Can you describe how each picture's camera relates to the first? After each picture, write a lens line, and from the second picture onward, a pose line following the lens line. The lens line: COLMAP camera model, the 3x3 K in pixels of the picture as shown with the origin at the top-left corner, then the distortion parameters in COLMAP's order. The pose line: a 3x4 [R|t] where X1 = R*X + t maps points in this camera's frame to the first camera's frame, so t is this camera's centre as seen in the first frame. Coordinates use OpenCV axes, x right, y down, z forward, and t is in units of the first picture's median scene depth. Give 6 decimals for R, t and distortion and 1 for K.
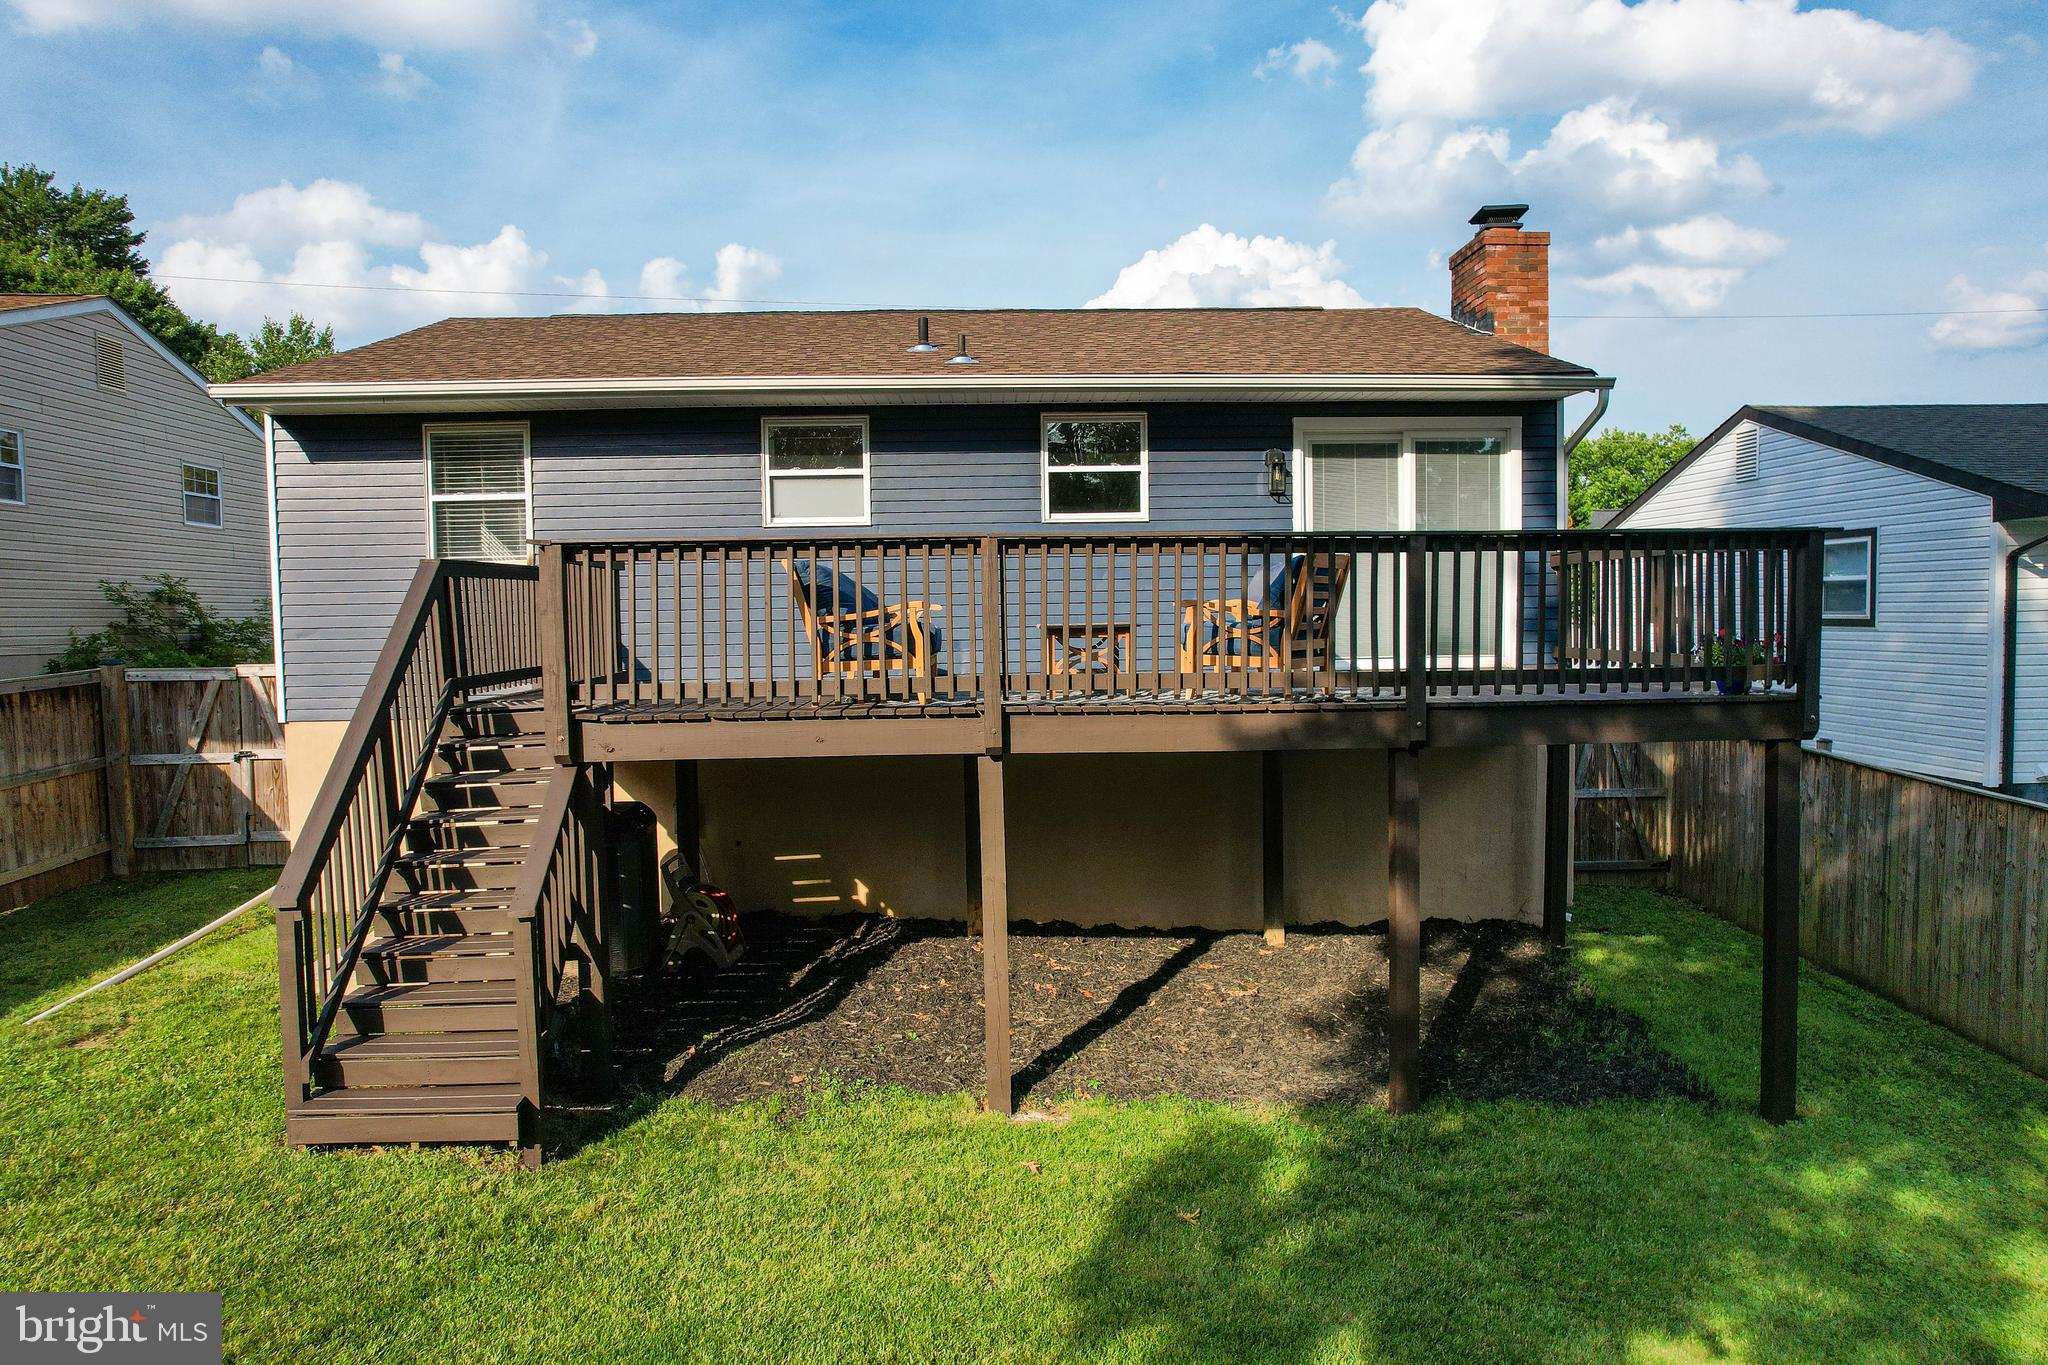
lens RADIAL K [[1298.2, 0, 1030.9], [0, 1298.2, 689.2], [0, 0, 1]] dist [-0.075967, 0.074389]
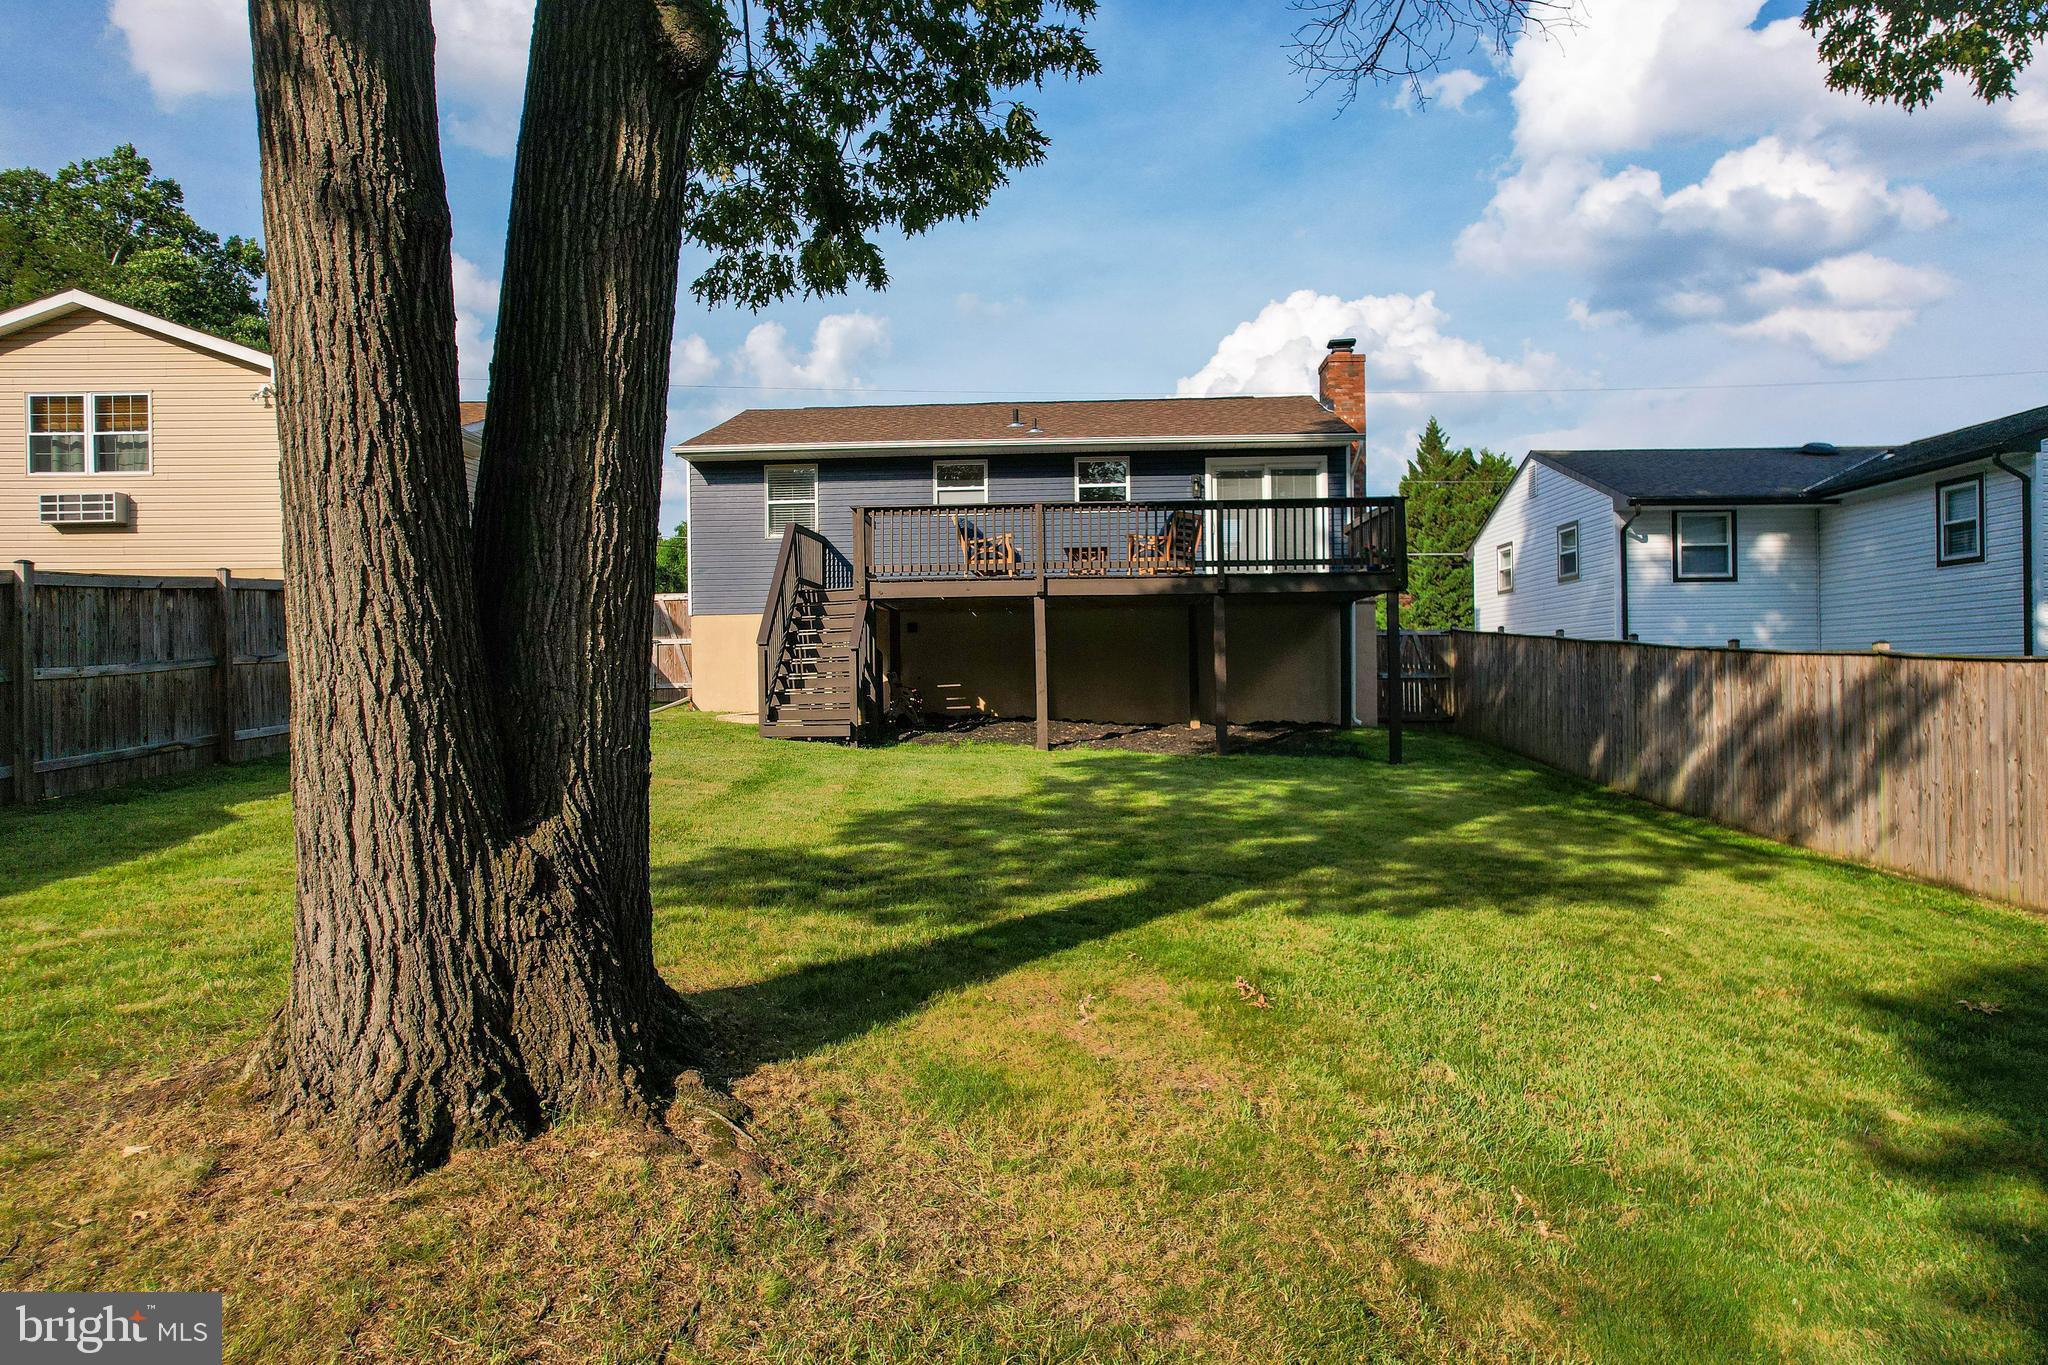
lens RADIAL K [[1298.2, 0, 1030.9], [0, 1298.2, 689.2], [0, 0, 1]] dist [-0.075967, 0.074389]
pose [[0.996674, 0.001242, -0.081480, 0.103402], [-0.005250, 0.998785, -0.048992, 0.237317], [0.081320, 0.049257, 0.995470, -0.954392]]
